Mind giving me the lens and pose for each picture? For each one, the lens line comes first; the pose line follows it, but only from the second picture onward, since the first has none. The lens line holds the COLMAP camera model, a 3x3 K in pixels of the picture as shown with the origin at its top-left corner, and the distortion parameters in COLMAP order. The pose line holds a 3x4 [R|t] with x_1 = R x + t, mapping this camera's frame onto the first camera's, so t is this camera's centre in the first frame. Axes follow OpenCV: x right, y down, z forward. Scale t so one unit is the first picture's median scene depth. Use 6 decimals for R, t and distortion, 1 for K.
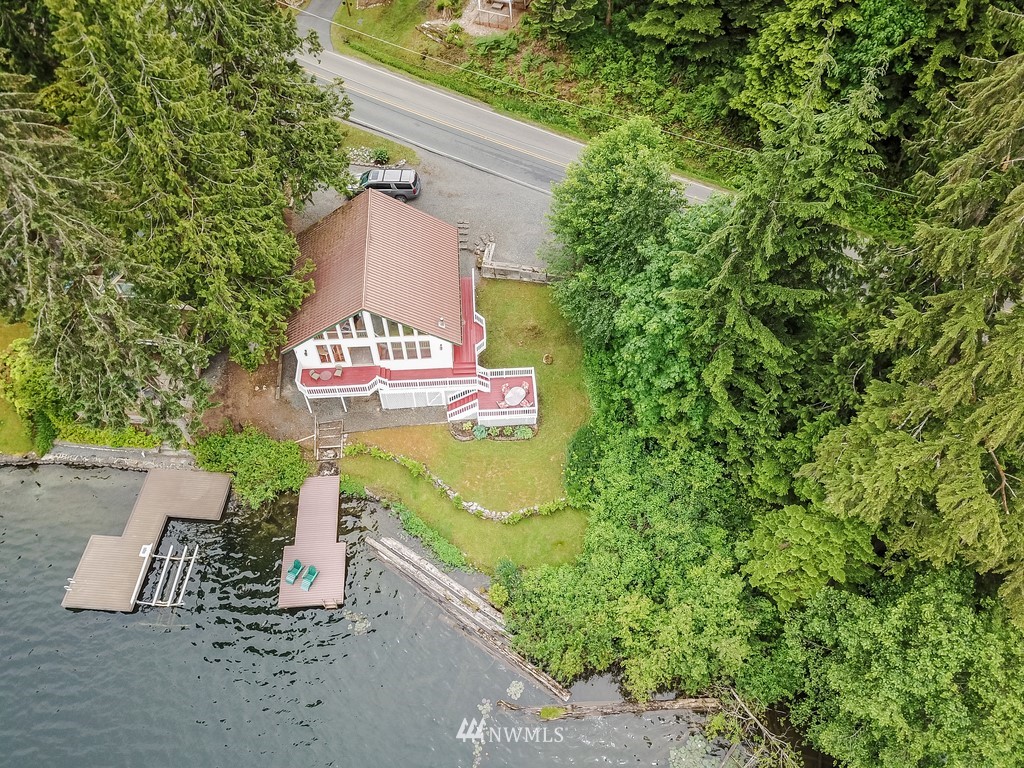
lens RADIAL K [[790.0, 0, 512.0], [0, 790.0, 384.0], [0, 0, 1]] dist [0.003173, 0.153516]
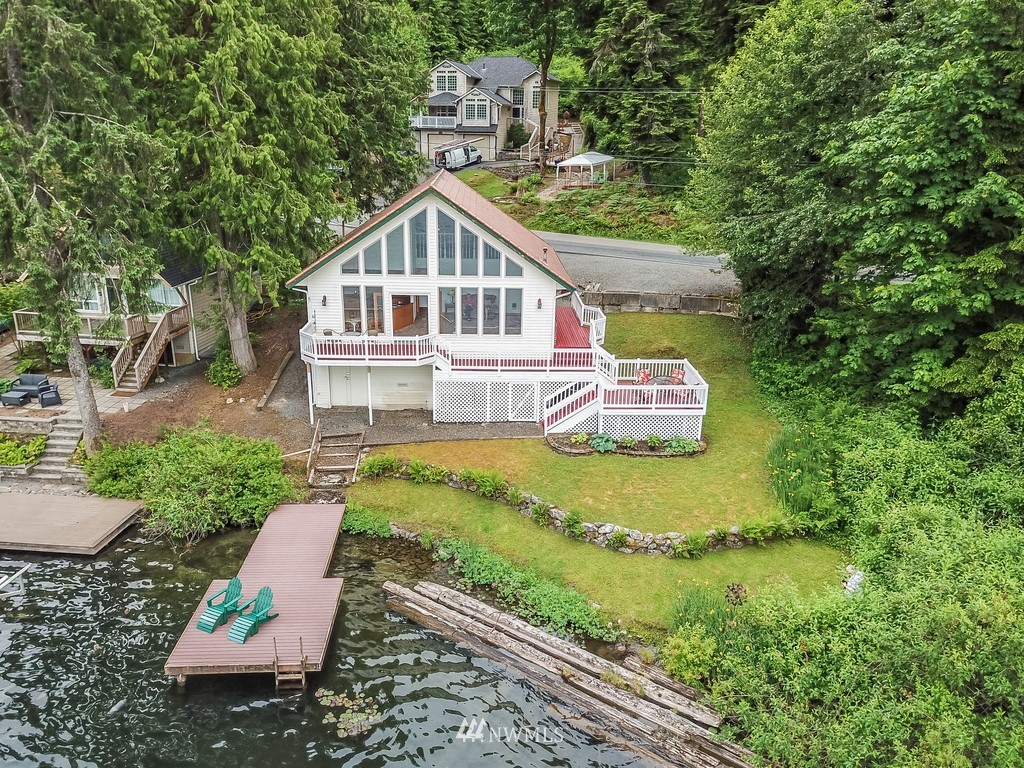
lens RADIAL K [[790.0, 0, 512.0], [0, 790.0, 384.0], [0, 0, 1]] dist [0.003173, 0.153516]
pose [[0.999716, 0.016703, -0.016972, -0.100458], [-0.023558, 0.797567, -0.602770, 0.382674], [0.003468, 0.602999, 0.797734, 0.538437]]
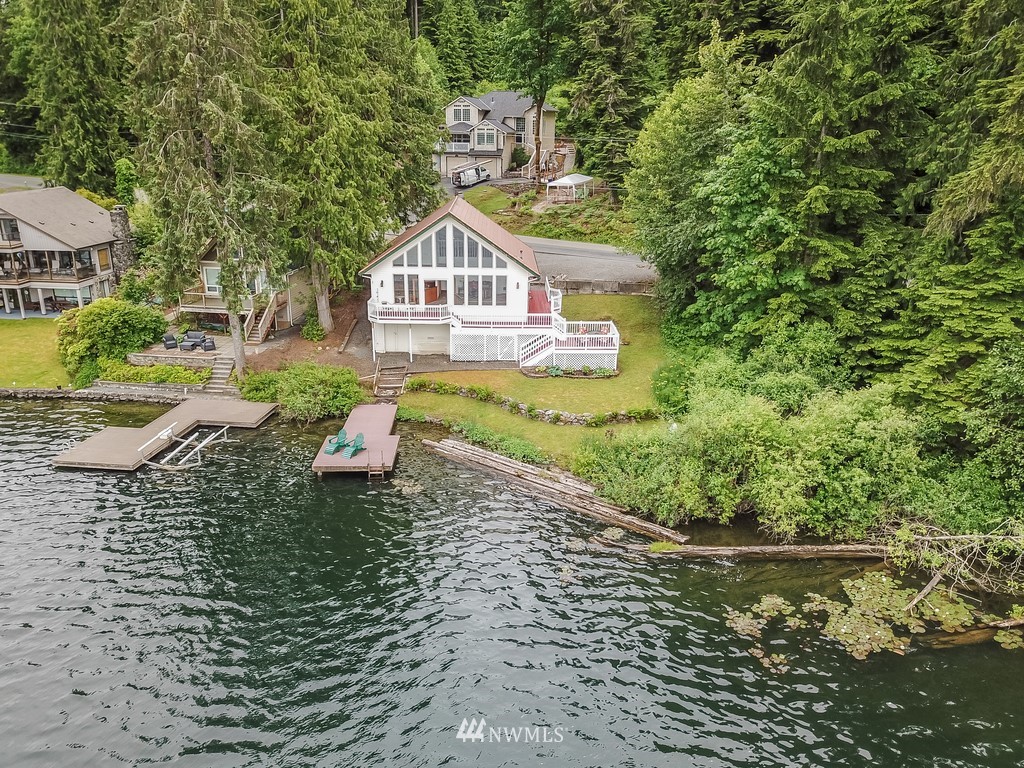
lens RADIAL K [[769.3, 0, 512.0], [0, 769.3, 384.0], [0, 0, 1]] dist [0.099141, -0.000275]
pose [[0.999123, 0.017550, -0.038012, -0.058292], [-0.036884, 0.798567, -0.600774, 0.633411], [0.019811, 0.601650, 0.798514, 0.302218]]
